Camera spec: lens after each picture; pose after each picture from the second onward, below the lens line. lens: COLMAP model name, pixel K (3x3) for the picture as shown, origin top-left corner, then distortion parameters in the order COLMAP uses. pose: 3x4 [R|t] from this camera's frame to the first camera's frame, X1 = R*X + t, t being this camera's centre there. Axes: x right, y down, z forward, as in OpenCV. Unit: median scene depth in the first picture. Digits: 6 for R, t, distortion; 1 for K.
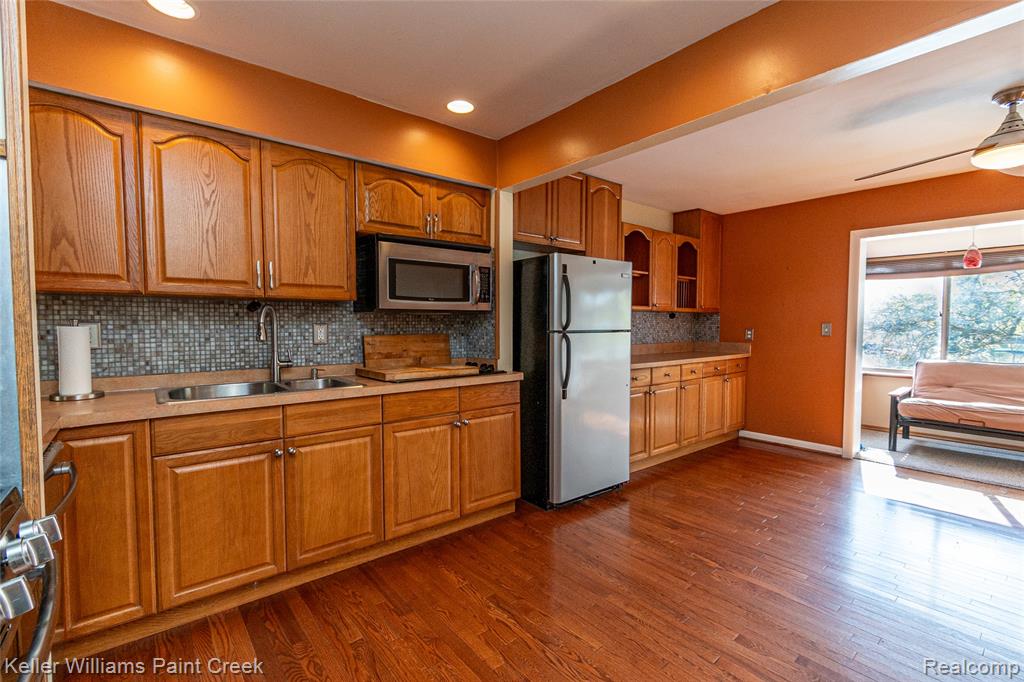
lens RADIAL K [[459.0, 0, 512.5], [0, 459.0, 345.3], [0, 0, 1]] dist [0.001437, 0.000110]
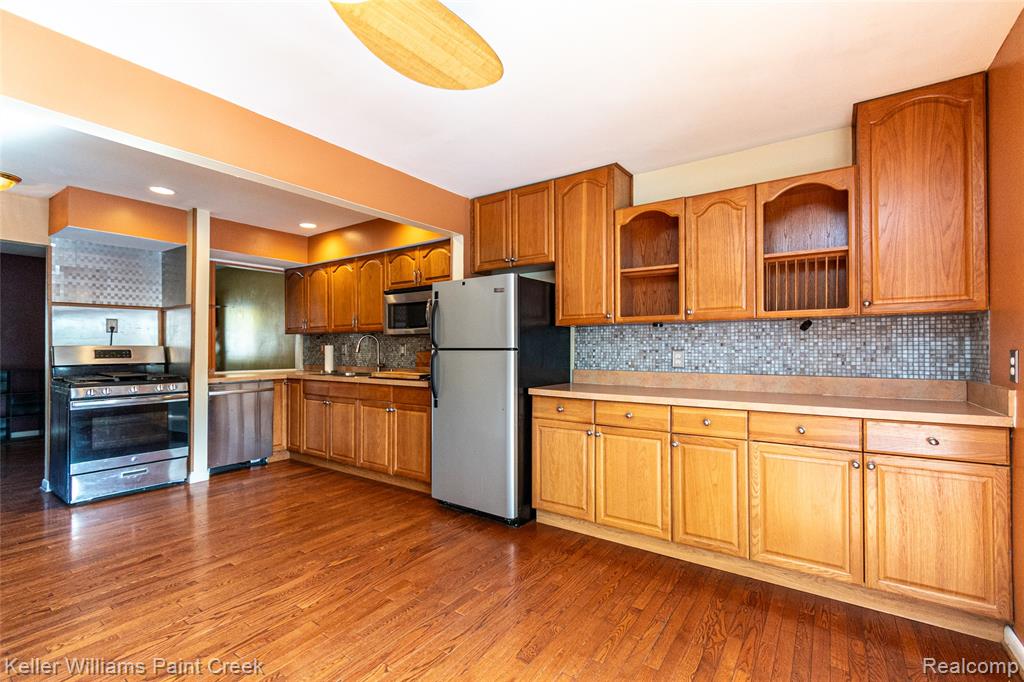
lens RADIAL K [[454.5, 0, 512.6], [0, 454.5, 346.5], [0, 0, 1]] dist [0.000926, 0.000075]
pose [[0.268448, -0.003877, -0.963286, 1.329028], [-0.044187, 0.998890, -0.016335, -0.027408], [0.962280, 0.046950, 0.267979, 0.917679]]
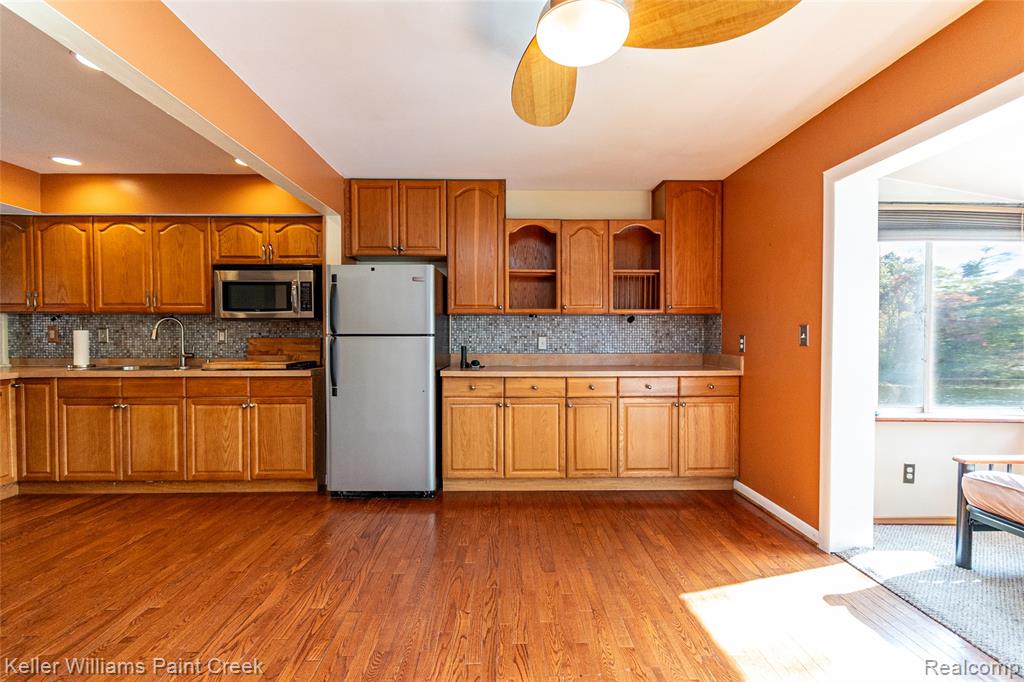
lens RADIAL K [[459.0, 0, 512.5], [0, 459.0, 345.3], [0, 0, 1]] dist [0.001437, 0.000110]
pose [[0.784458, 0.012725, -0.620052, 1.185183], [-0.028832, 0.999457, -0.015965, 0.000177], [0.619512, 0.030402, 0.784398, 0.418985]]
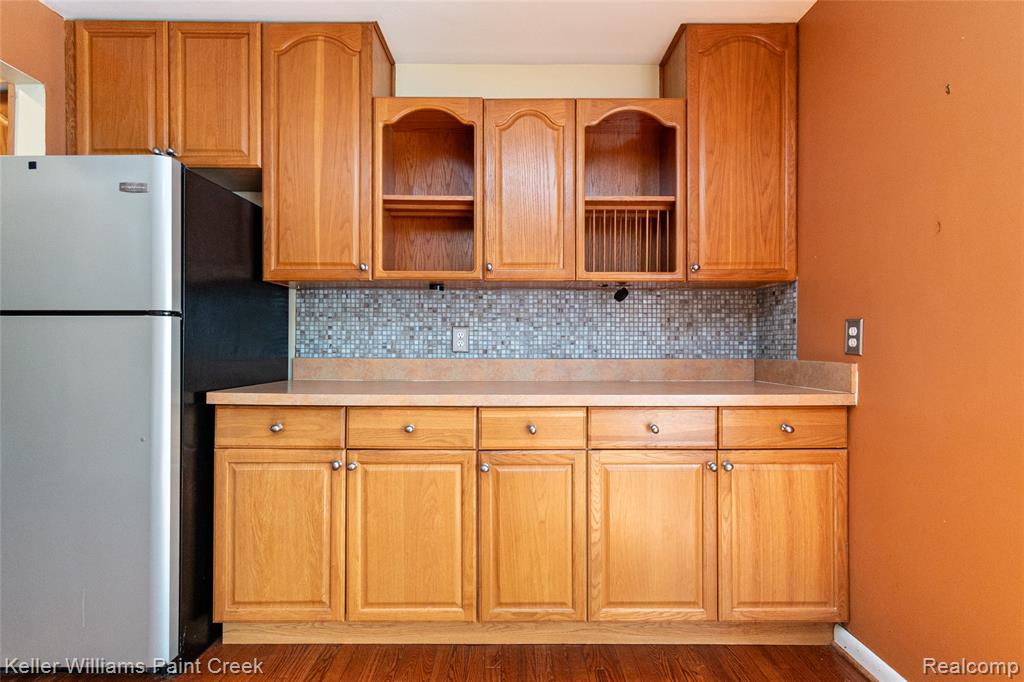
lens RADIAL K [[471.0, 0, 513.1], [0, 471.0, 346.5], [0, 0, 1]] dist [0.003060, 0.000638]
pose [[0.776769, 0.002486, -0.629781, 0.946771], [-0.032338, 0.998831, -0.035943, 0.005360], [0.628955, 0.048285, 0.775941, 1.035468]]
